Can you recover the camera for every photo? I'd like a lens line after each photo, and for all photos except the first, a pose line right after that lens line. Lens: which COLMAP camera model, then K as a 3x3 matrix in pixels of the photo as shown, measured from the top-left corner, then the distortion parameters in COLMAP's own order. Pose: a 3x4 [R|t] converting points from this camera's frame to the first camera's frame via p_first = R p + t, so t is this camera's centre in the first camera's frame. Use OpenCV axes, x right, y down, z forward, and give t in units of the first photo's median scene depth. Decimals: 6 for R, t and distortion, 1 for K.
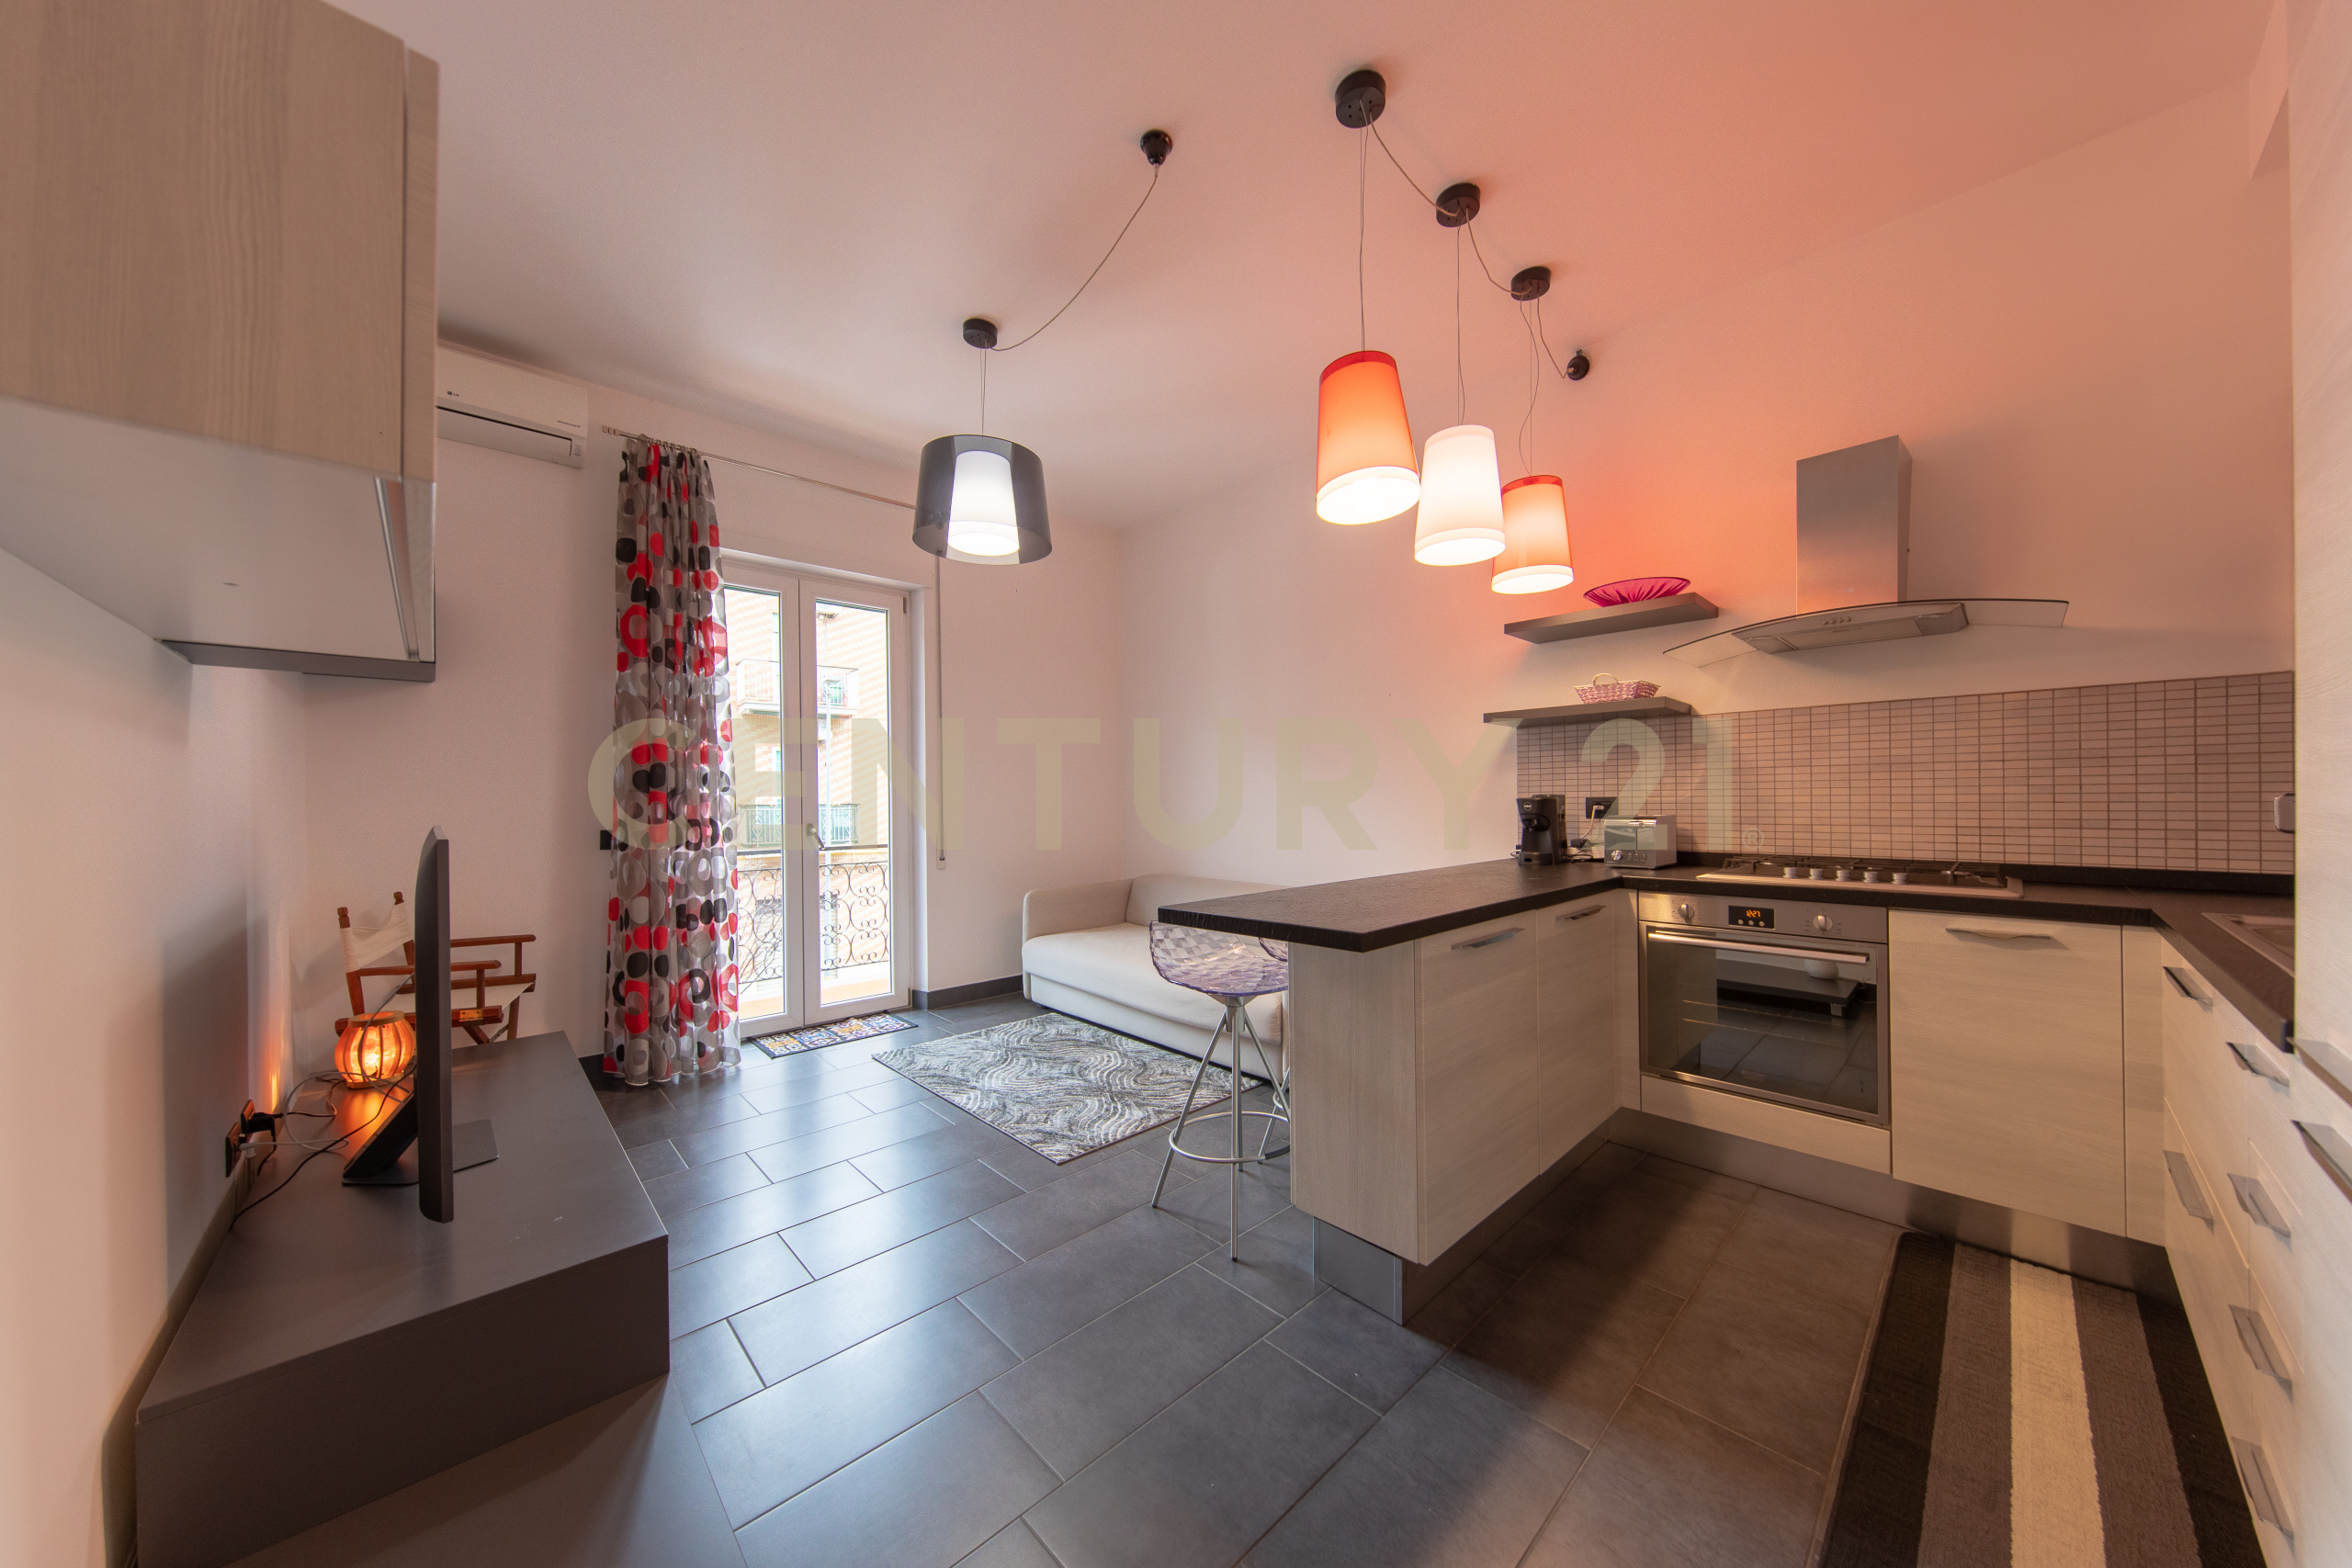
lens RADIAL K [[778.4, 0, 1181.7], [0, 778.4, 798.1], [0, 0, 1]] dist [0.004795, -0.000404]
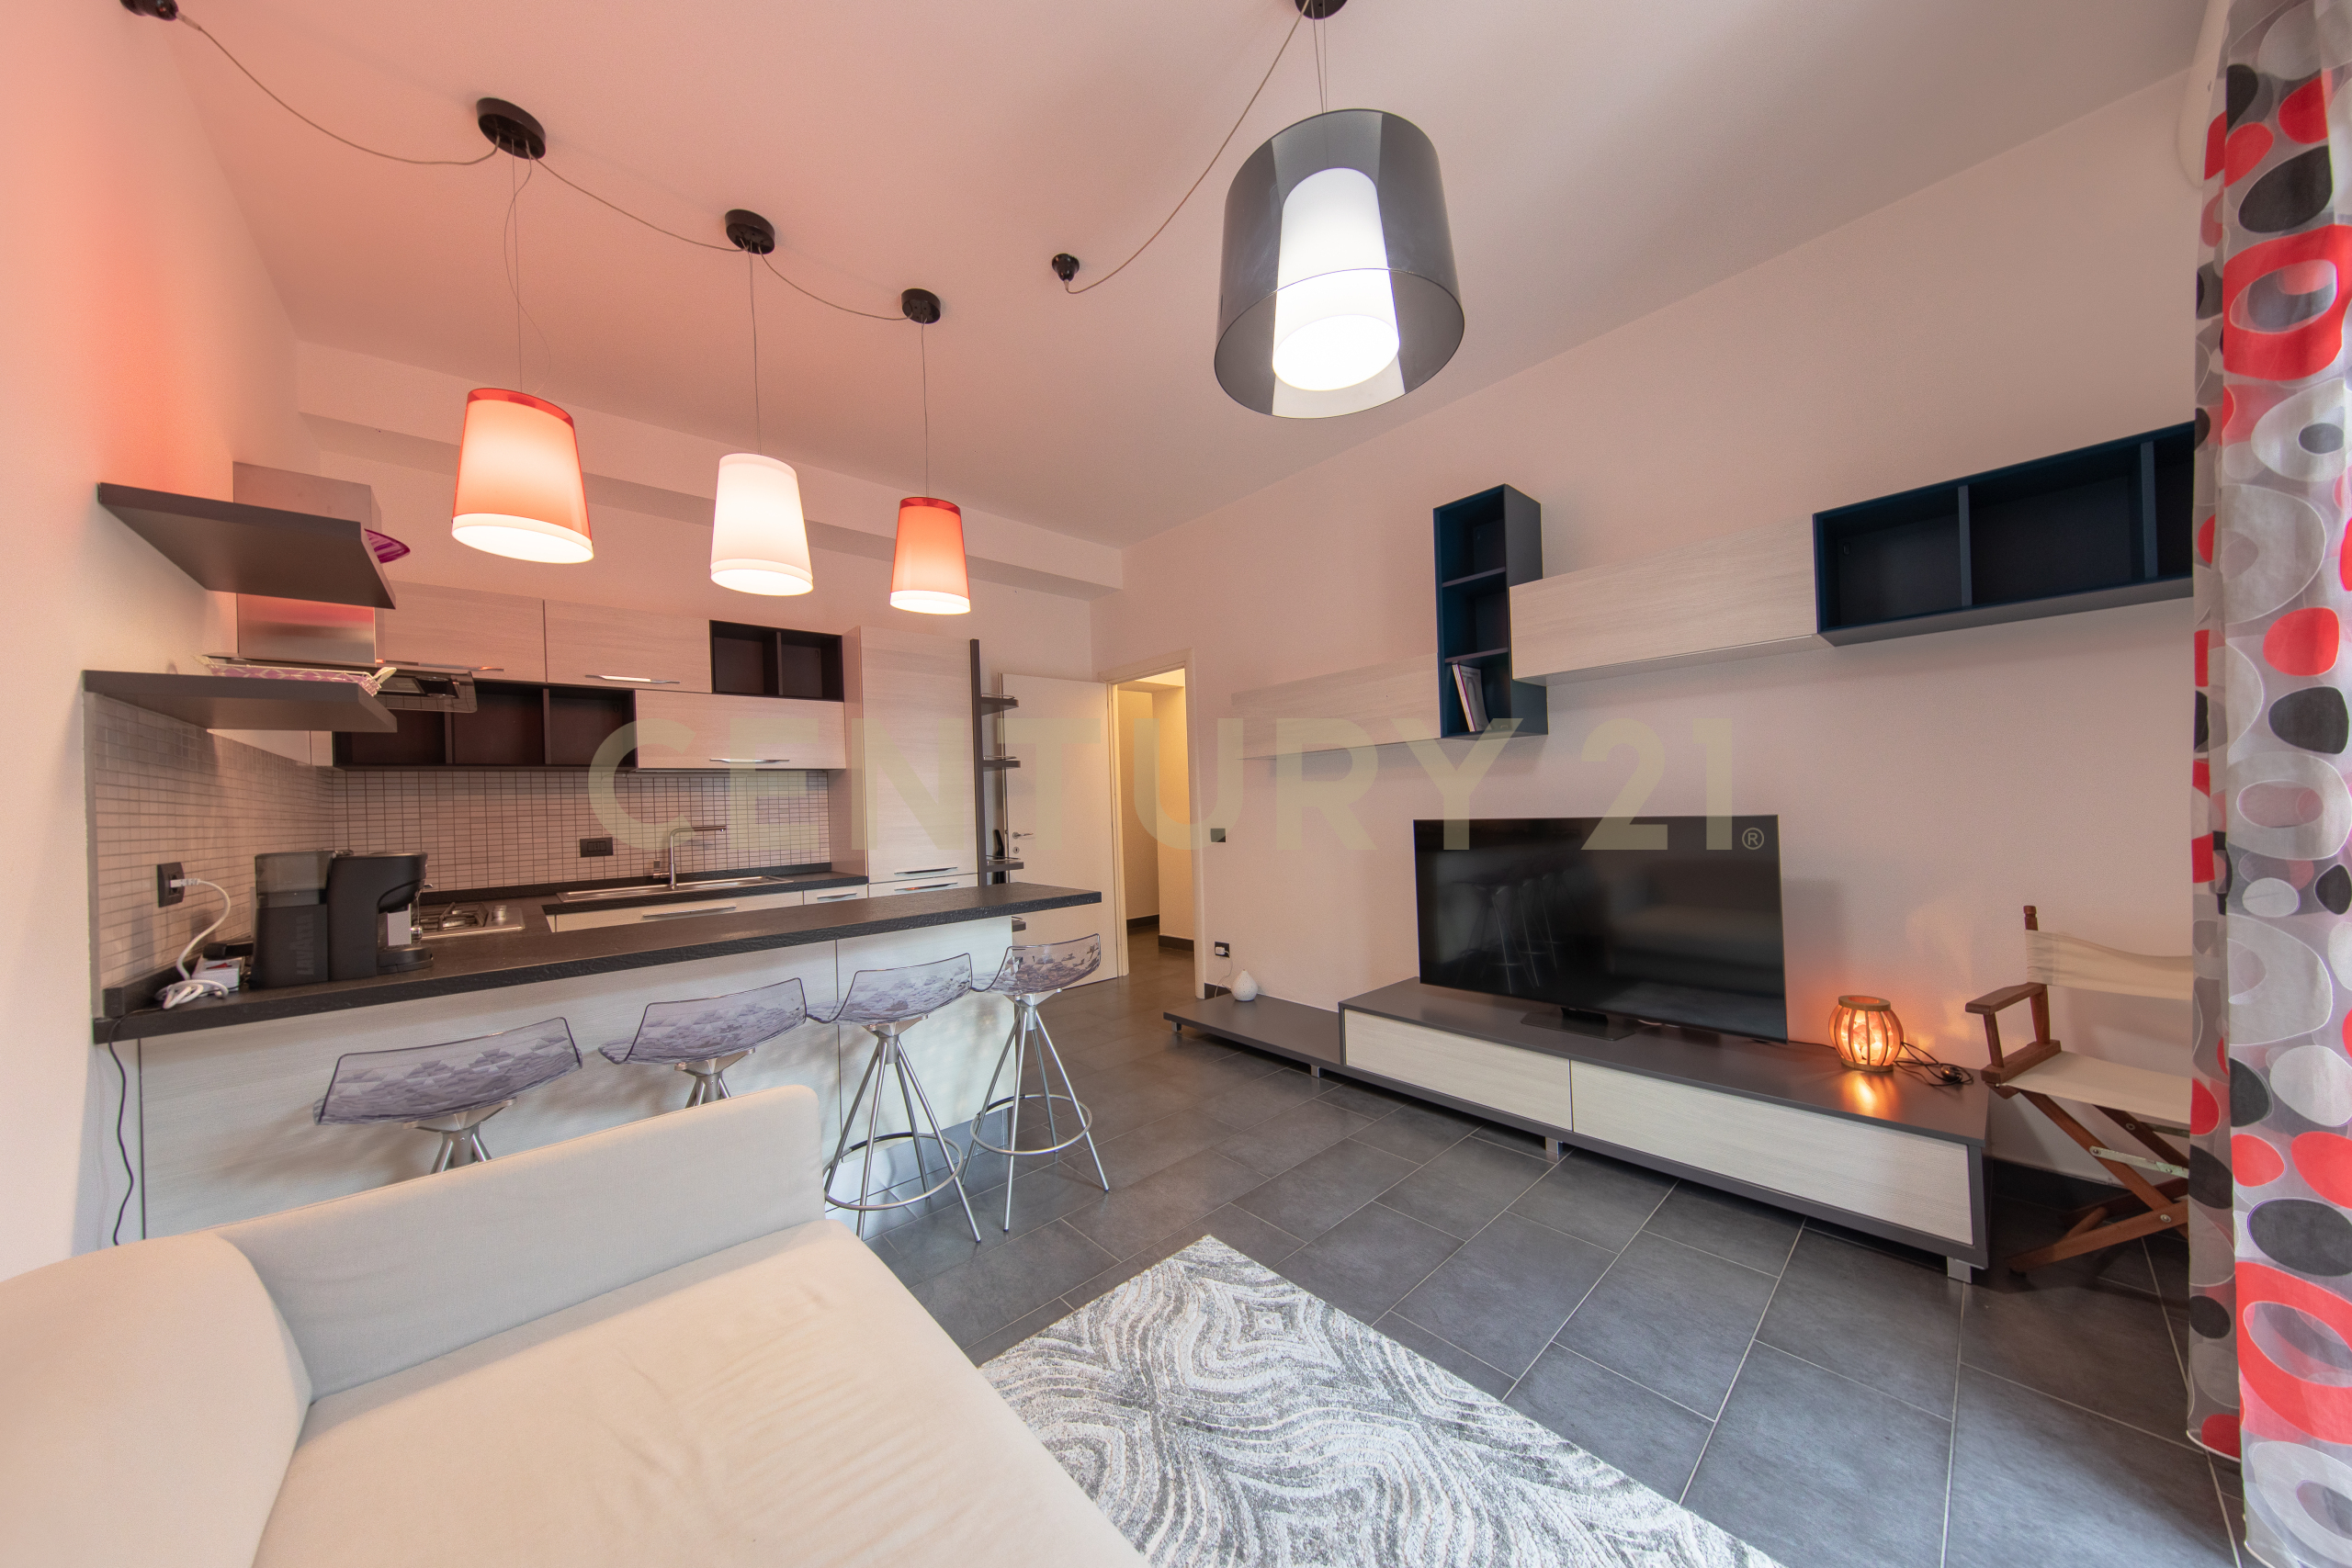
lens RADIAL K [[741.3, 0, 1197.3], [0, 741.3, 802.0], [0, 0, 1]] dist [0.005495, -0.000222]
pose [[-0.999025, 0.044065, 0.002869, -0.171443], [0.044053, 0.999021, -0.003957, -0.012280], [-0.003041, -0.003827, -0.999988, 1.840912]]
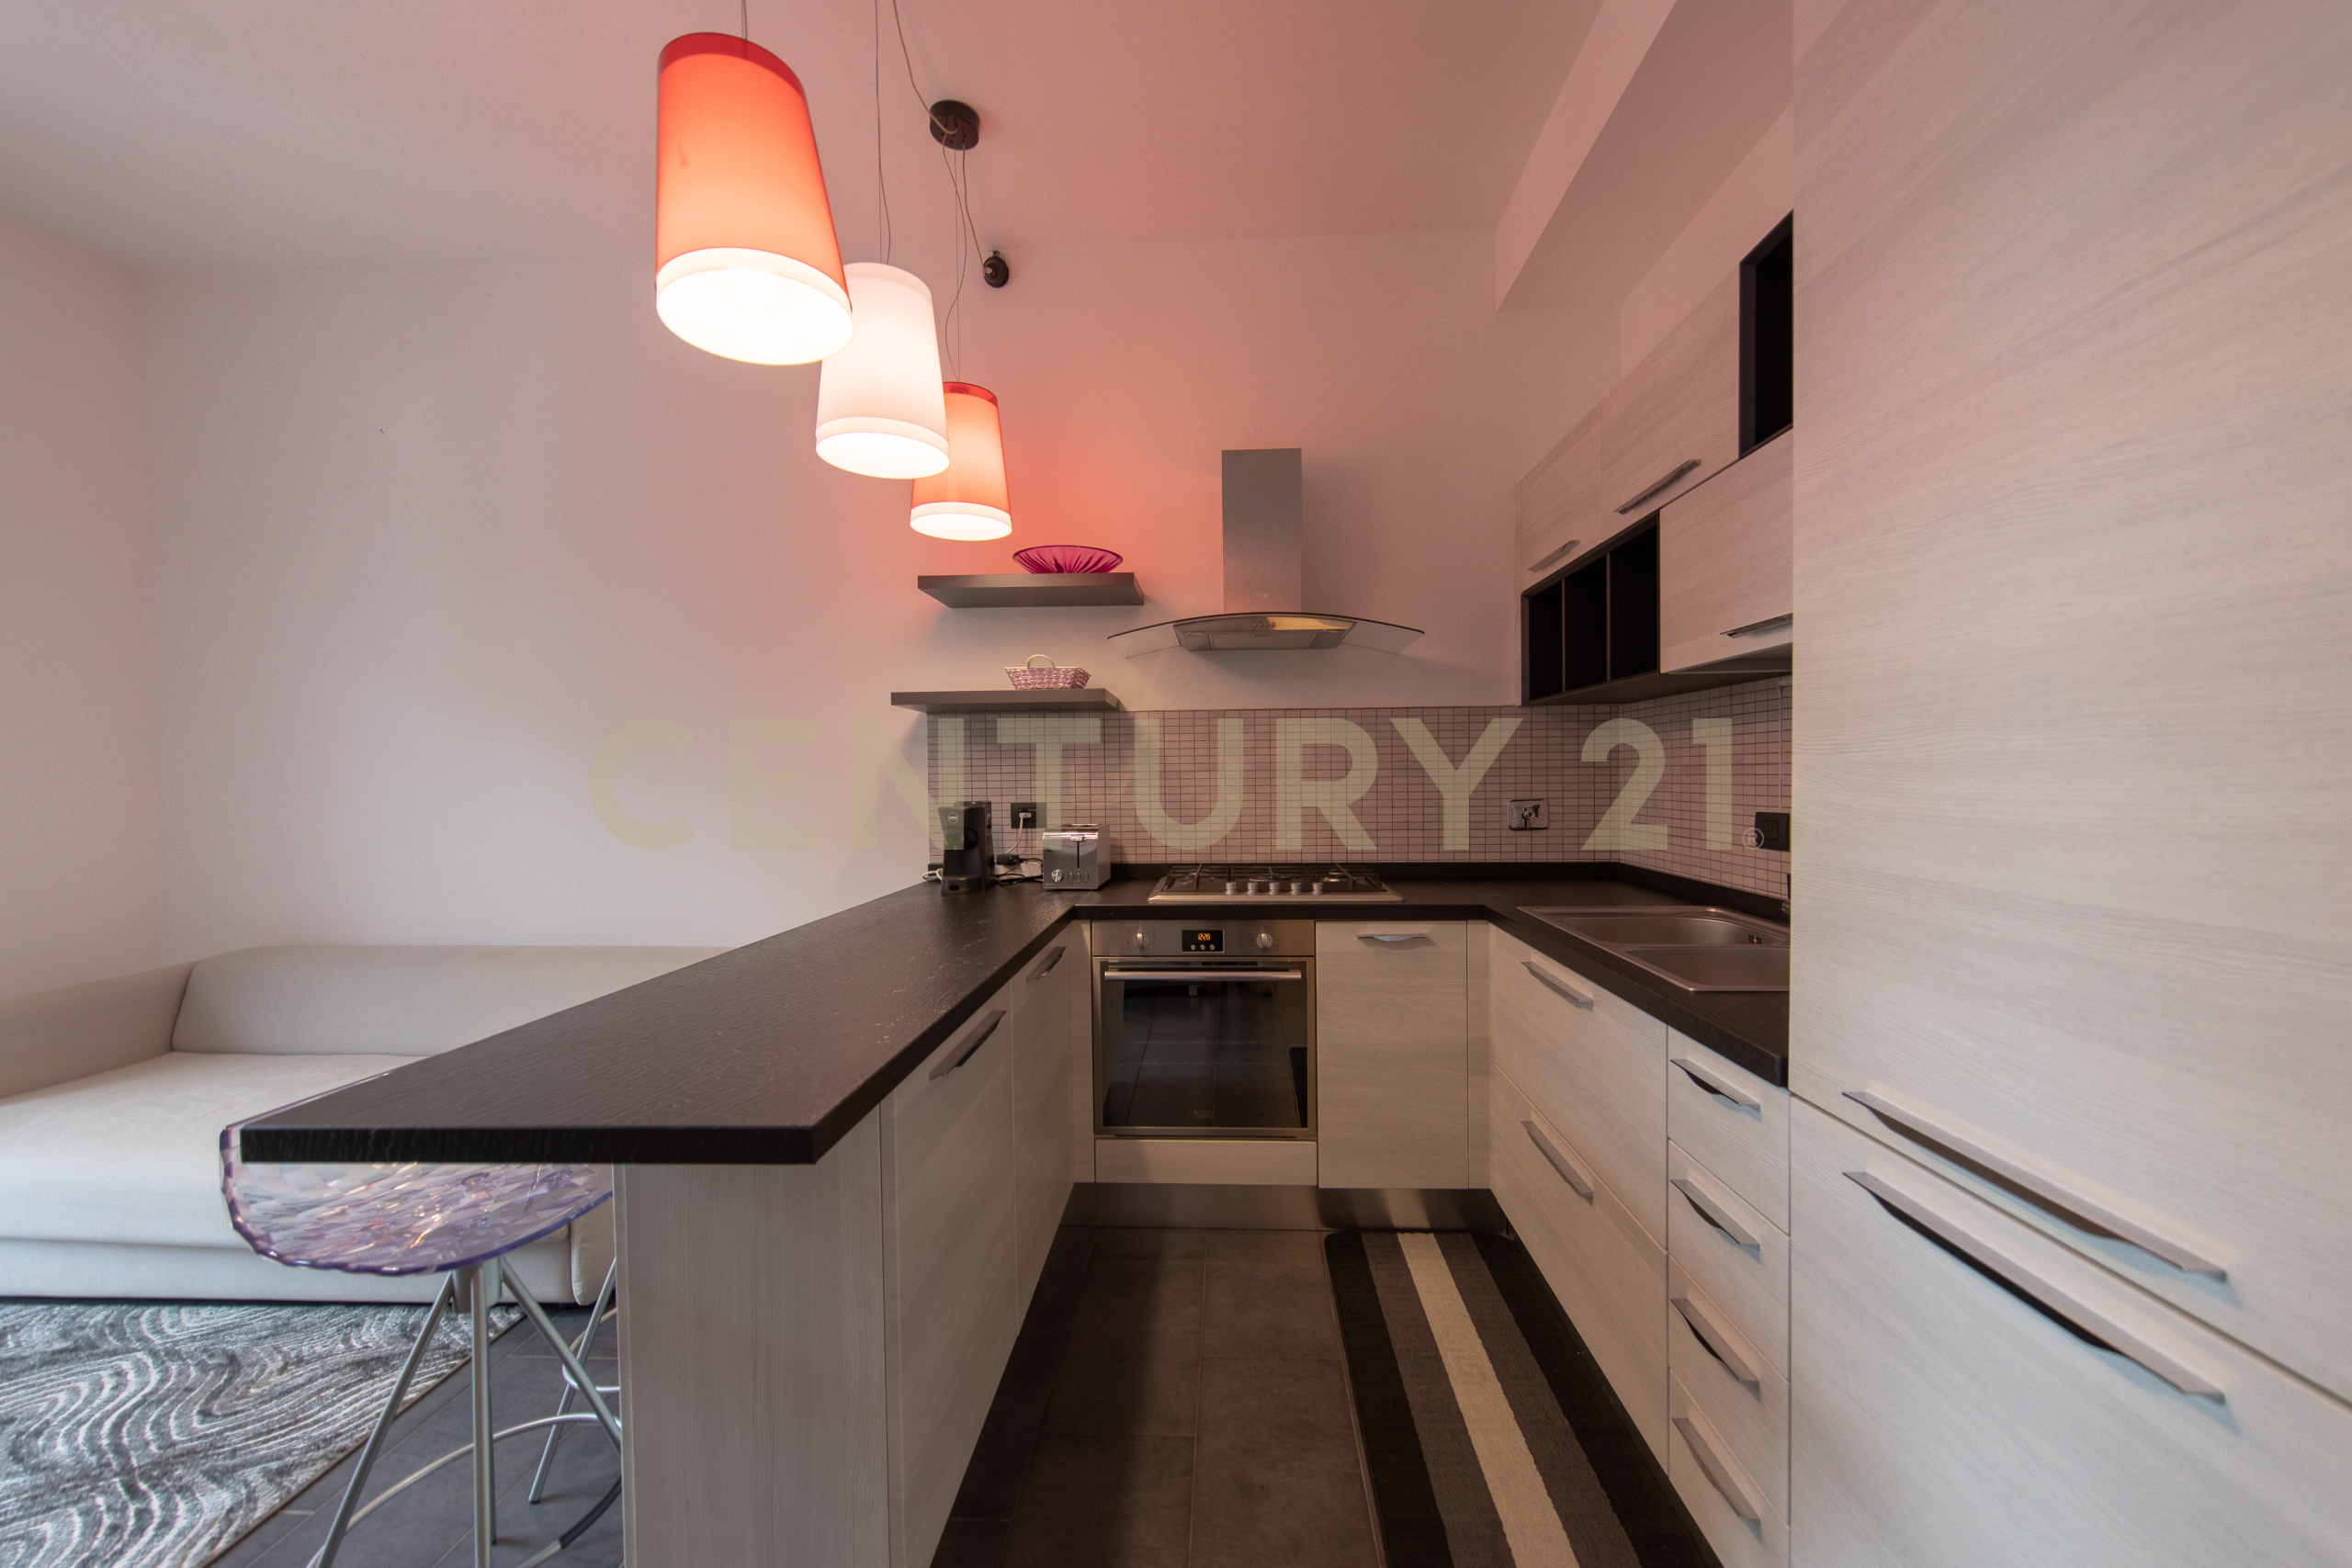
lens RADIAL K [[886.2, 0, 1189.5], [0, 886.2, 798.2], [0, 0, 1]] dist [0.002726, -0.000077]
pose [[0.719409, -0.017485, 0.694367, 0.005203], [0.002555, 0.999743, 0.022528, -0.033333], [-0.694582, -0.014433, 0.719268, 0.245259]]
